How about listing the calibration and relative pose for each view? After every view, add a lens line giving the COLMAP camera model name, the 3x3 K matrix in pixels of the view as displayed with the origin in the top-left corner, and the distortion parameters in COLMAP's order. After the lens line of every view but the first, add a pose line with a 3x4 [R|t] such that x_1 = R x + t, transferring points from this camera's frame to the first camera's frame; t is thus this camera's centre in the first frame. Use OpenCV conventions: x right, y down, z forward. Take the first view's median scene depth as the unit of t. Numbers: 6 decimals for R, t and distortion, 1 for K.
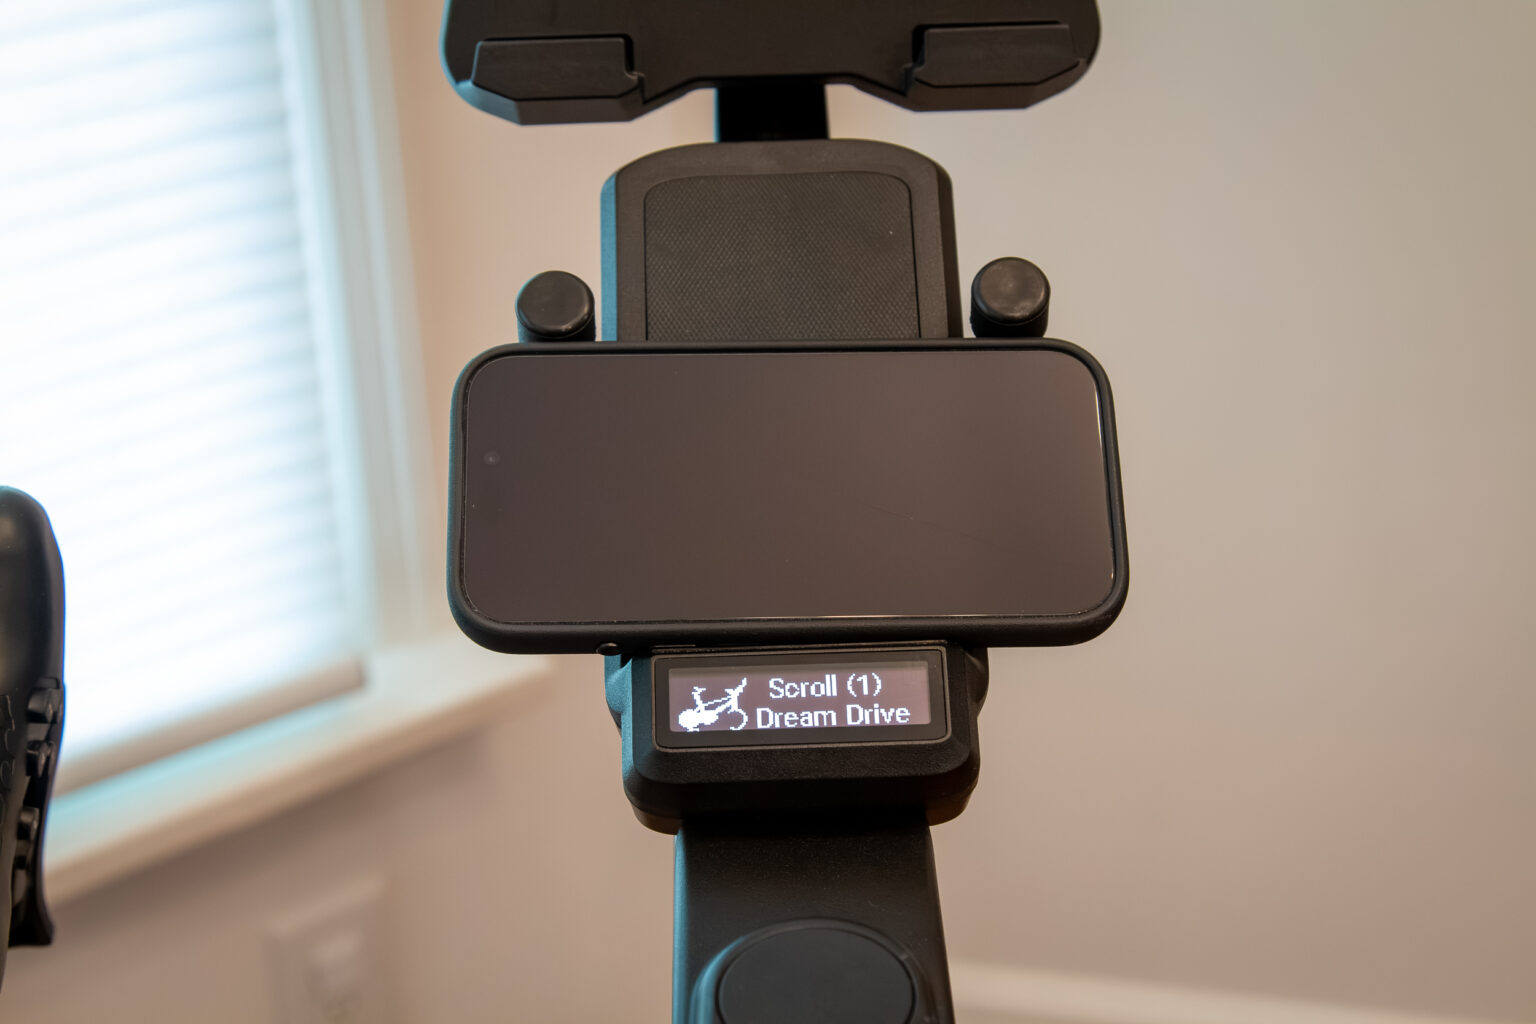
lens RADIAL K [[2854.6, 0, 768.0], [0, 2854.6, 512.0], [0, 0, 1]] dist [0.135925, -0.042216]
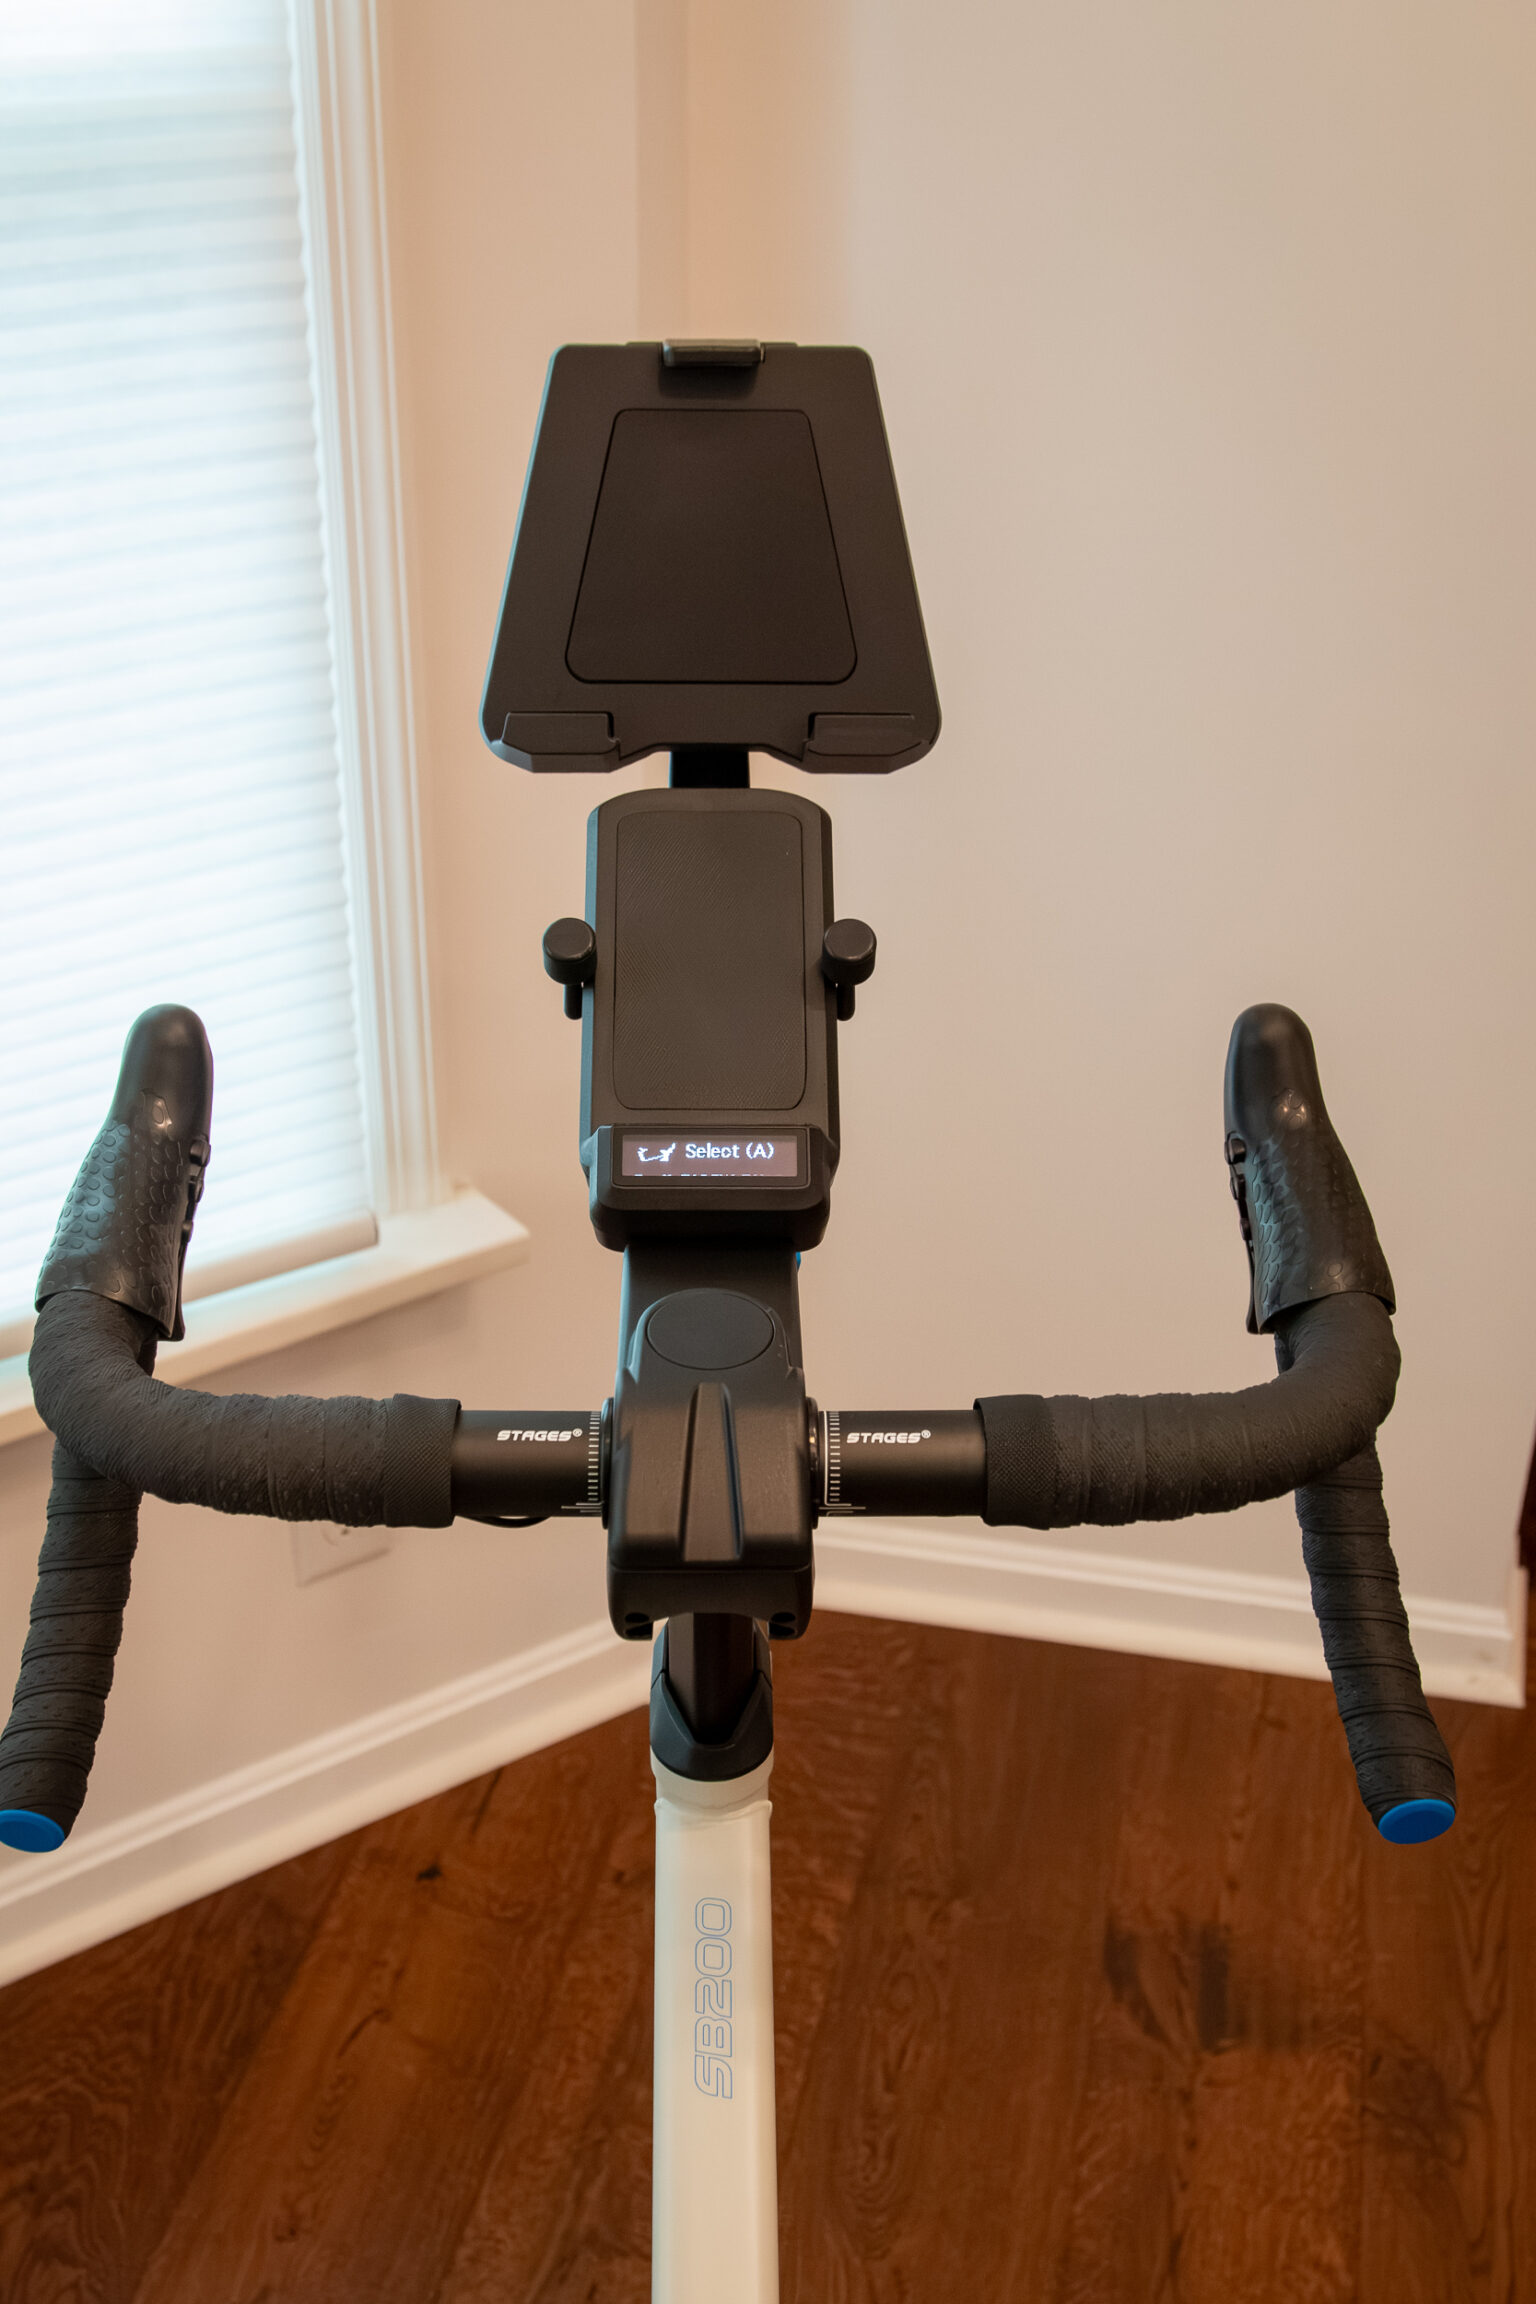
lens RADIAL K [[2662.2, 0, 768.0], [0, 2662.2, 1152.0], [0, 0, 1]] dist [-0.069653, 0.011738]
pose [[0.999282, 0.034163, 0.016395, 0.017427], [-0.034064, 0.999400, -0.006280, 0.066402], [-0.016600, 0.005717, 0.999846, -0.369203]]
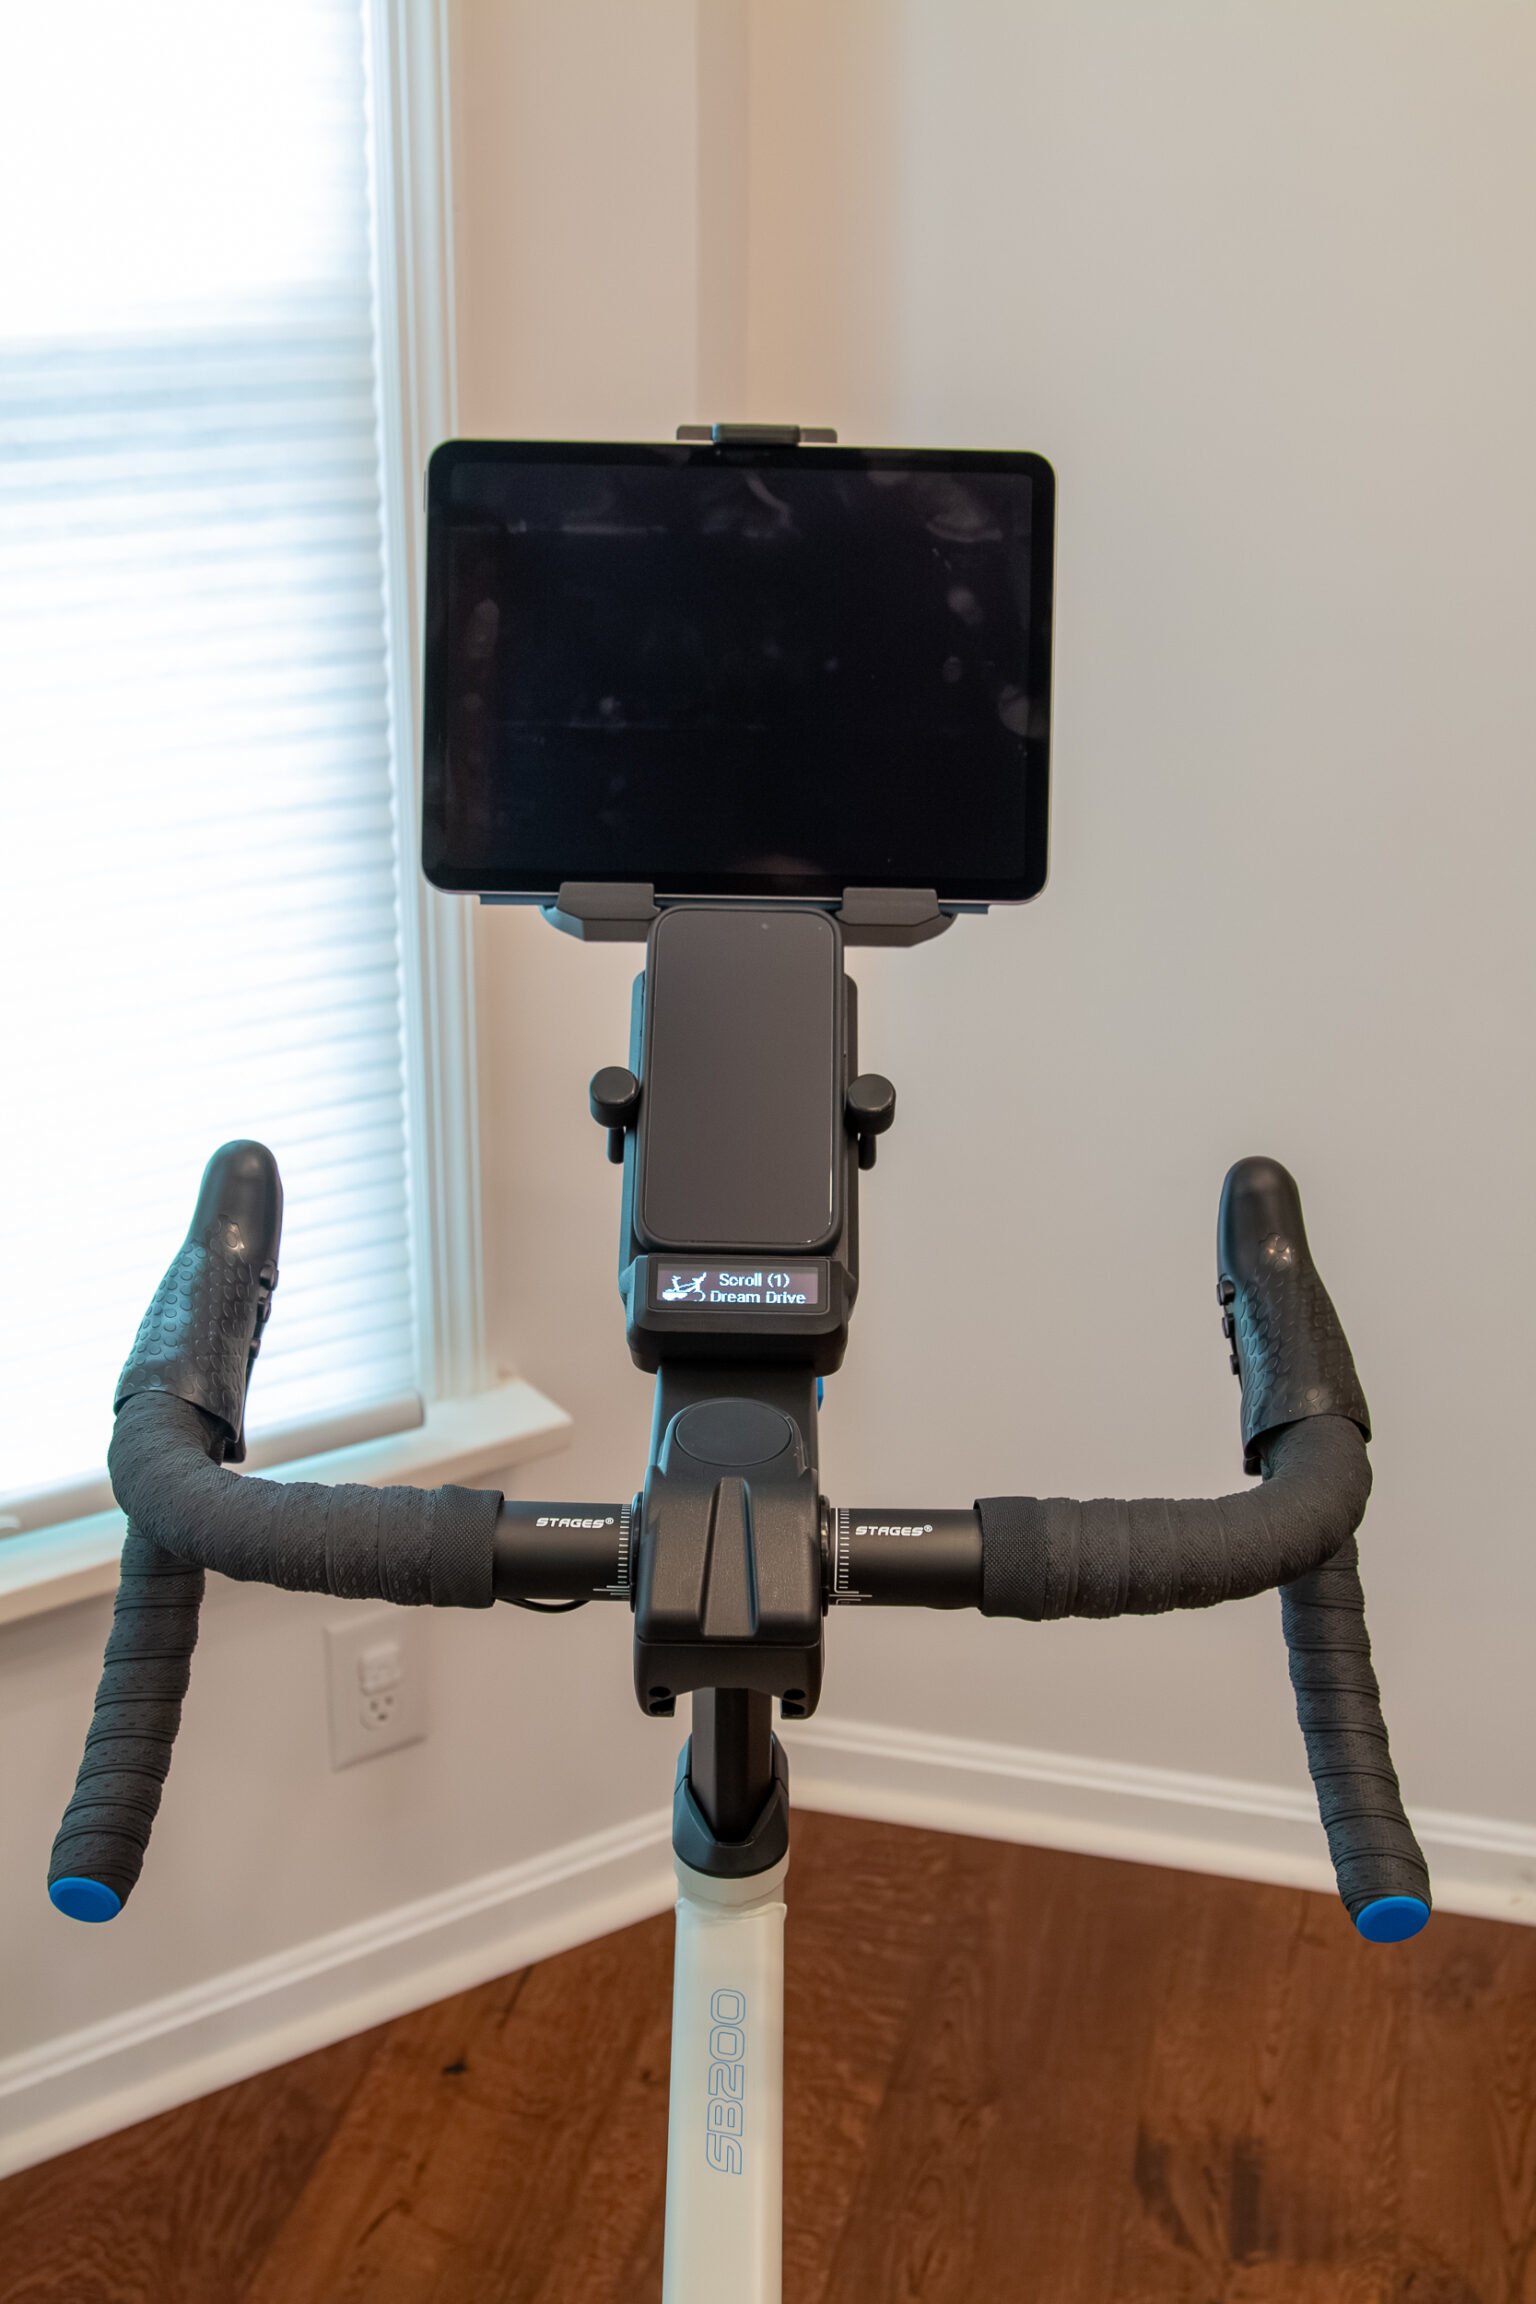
lens RADIAL K [[2723.4, 0, 768.0], [0, 2723.4, 1152.0], [0, 0, 1]] dist [-0.015854, 0.001373]
pose [[0.998669, 0.051090, -0.007052, 0.033476], [-0.051526, 0.994280, -0.093556, 0.127364], [0.002232, 0.093795, 0.995589, -0.519473]]
